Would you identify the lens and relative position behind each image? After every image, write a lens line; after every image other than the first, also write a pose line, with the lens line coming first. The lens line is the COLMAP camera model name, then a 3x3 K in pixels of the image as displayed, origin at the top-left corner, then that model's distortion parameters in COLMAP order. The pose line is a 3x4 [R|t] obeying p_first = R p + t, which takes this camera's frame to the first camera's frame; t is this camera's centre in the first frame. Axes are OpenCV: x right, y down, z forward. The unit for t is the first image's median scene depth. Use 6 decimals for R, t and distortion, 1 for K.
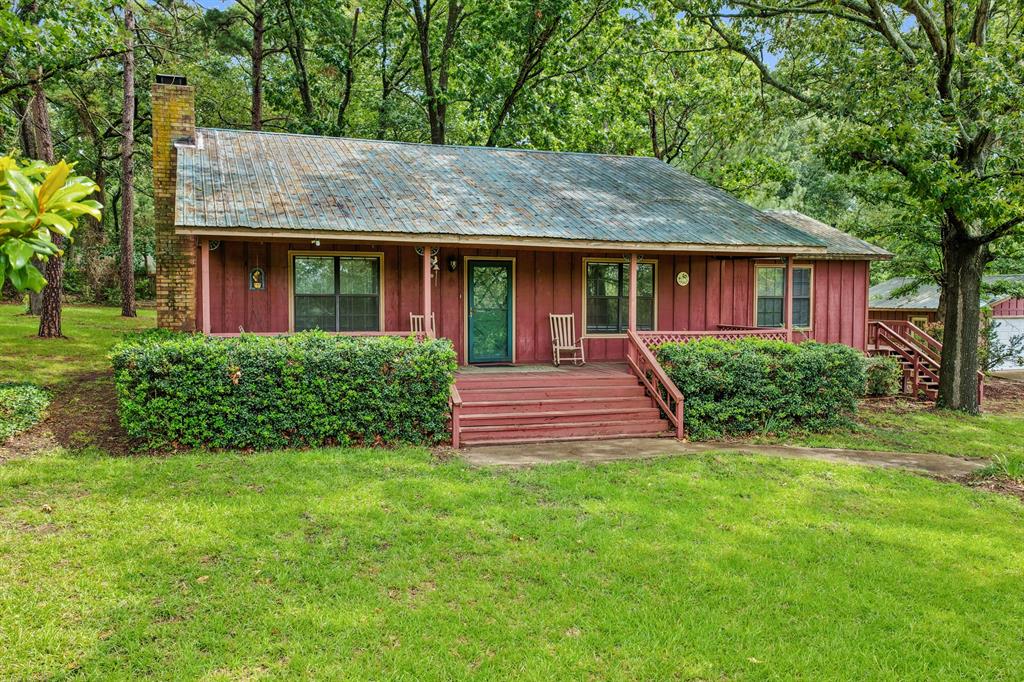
lens RADIAL K [[840.2, 0, 512.0], [0, 840.2, 341.0], [0, 0, 1]] dist [-0.005017, 0.004133]
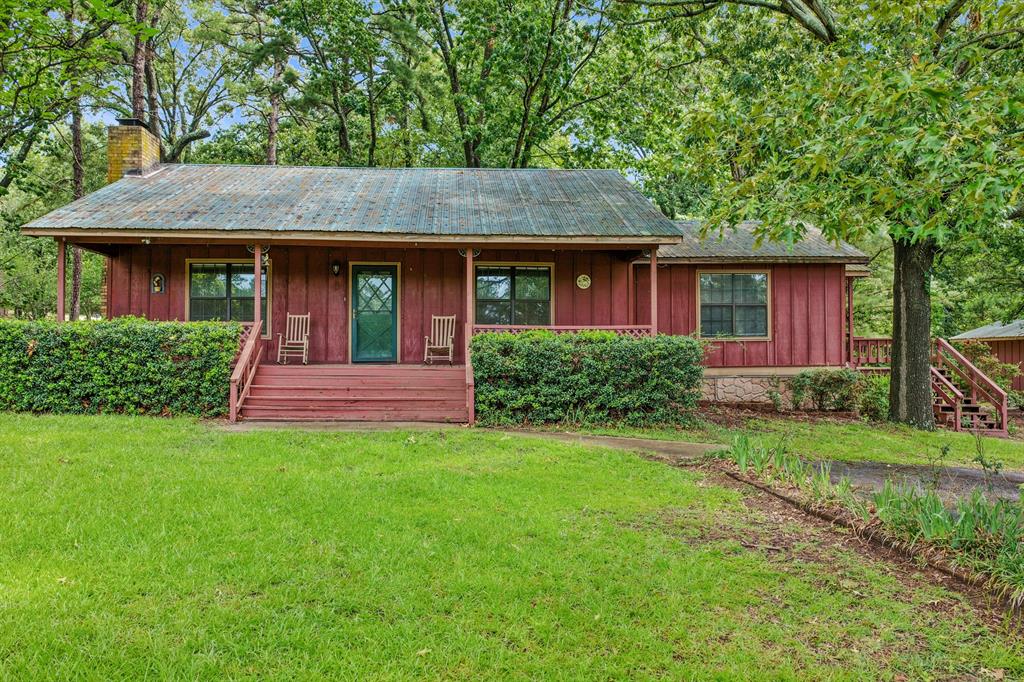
lens RADIAL K [[840.2, 0, 512.0], [0, 840.2, 341.0], [0, 0, 1]] dist [-0.005017, 0.004133]
pose [[0.959784, -0.008656, -0.280606, 0.460754], [-0.011677, 0.997429, -0.070711, 0.076044], [0.280497, 0.071144, 0.957215, 0.046018]]
